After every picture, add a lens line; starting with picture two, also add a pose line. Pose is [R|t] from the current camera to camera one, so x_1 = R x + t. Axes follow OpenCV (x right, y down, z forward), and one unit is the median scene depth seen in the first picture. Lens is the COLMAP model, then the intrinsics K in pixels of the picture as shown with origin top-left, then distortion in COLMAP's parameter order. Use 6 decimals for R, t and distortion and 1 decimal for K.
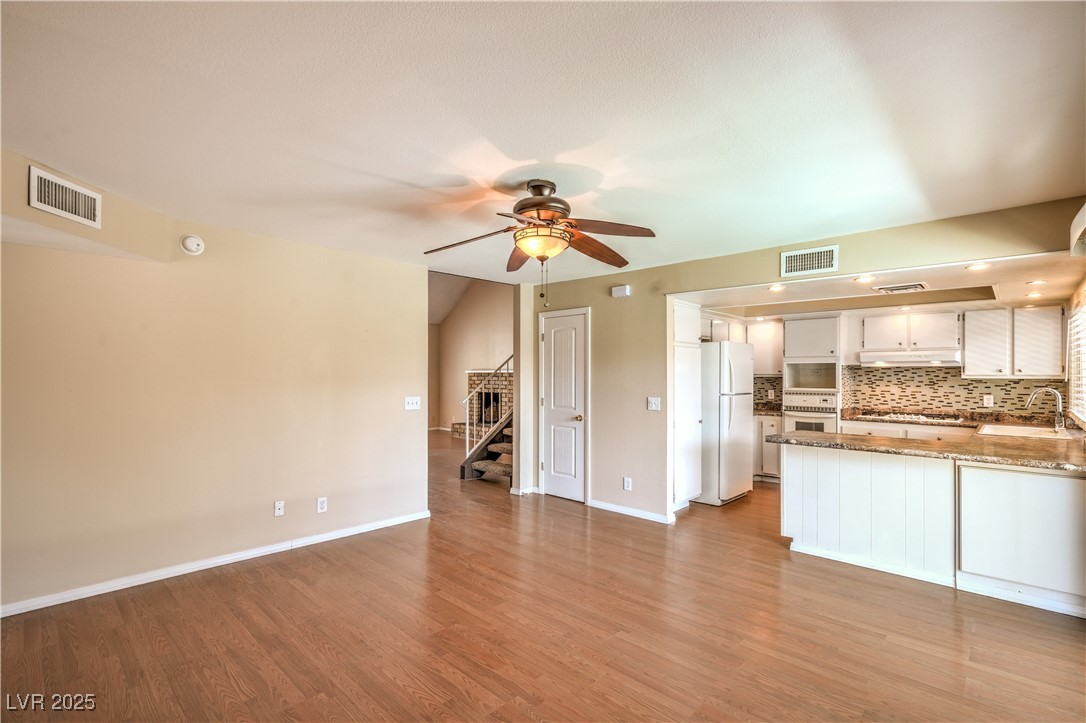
lens RADIAL K [[496.5, 0, 532.1], [0, 496.5, 365.5], [0, 0, 1]] dist [0.000206, 0.004341]
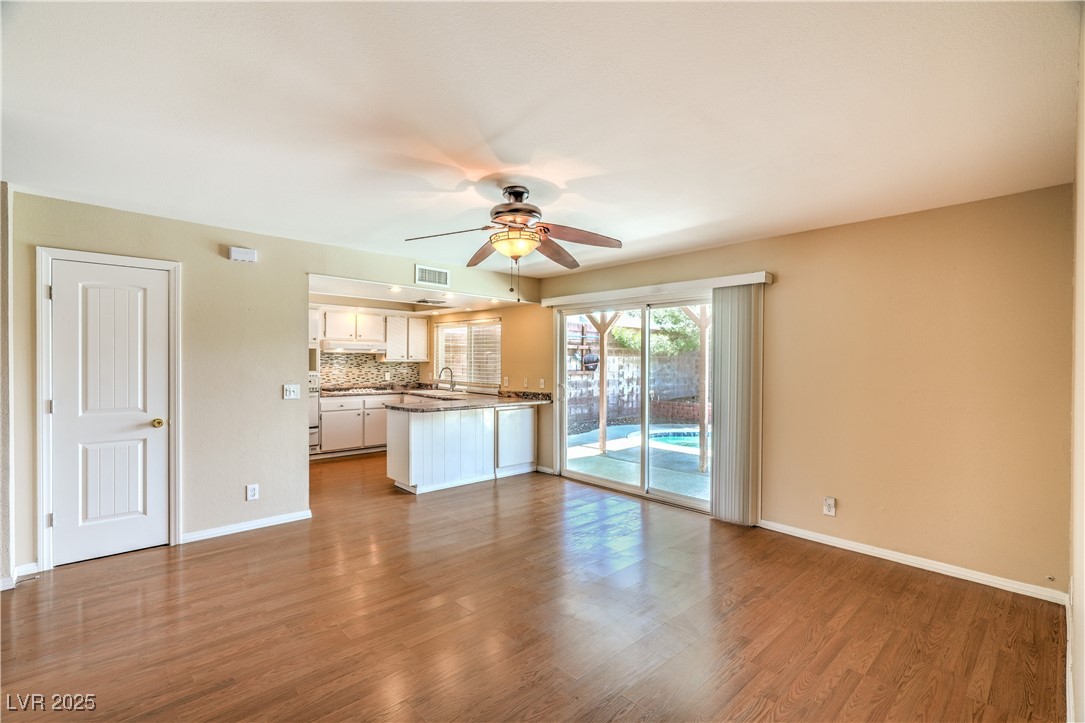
lens RADIAL K [[496.1, 0, 538.8], [0, 496.1, 362.4], [0, 0, 1]] dist [0.000206, 0.004341]
pose [[0.054508, -0.006611, 0.998491, -0.560602], [-0.026195, 0.999624, 0.008049, 0.004247], [-0.998170, -0.026594, 0.054314, 0.454424]]
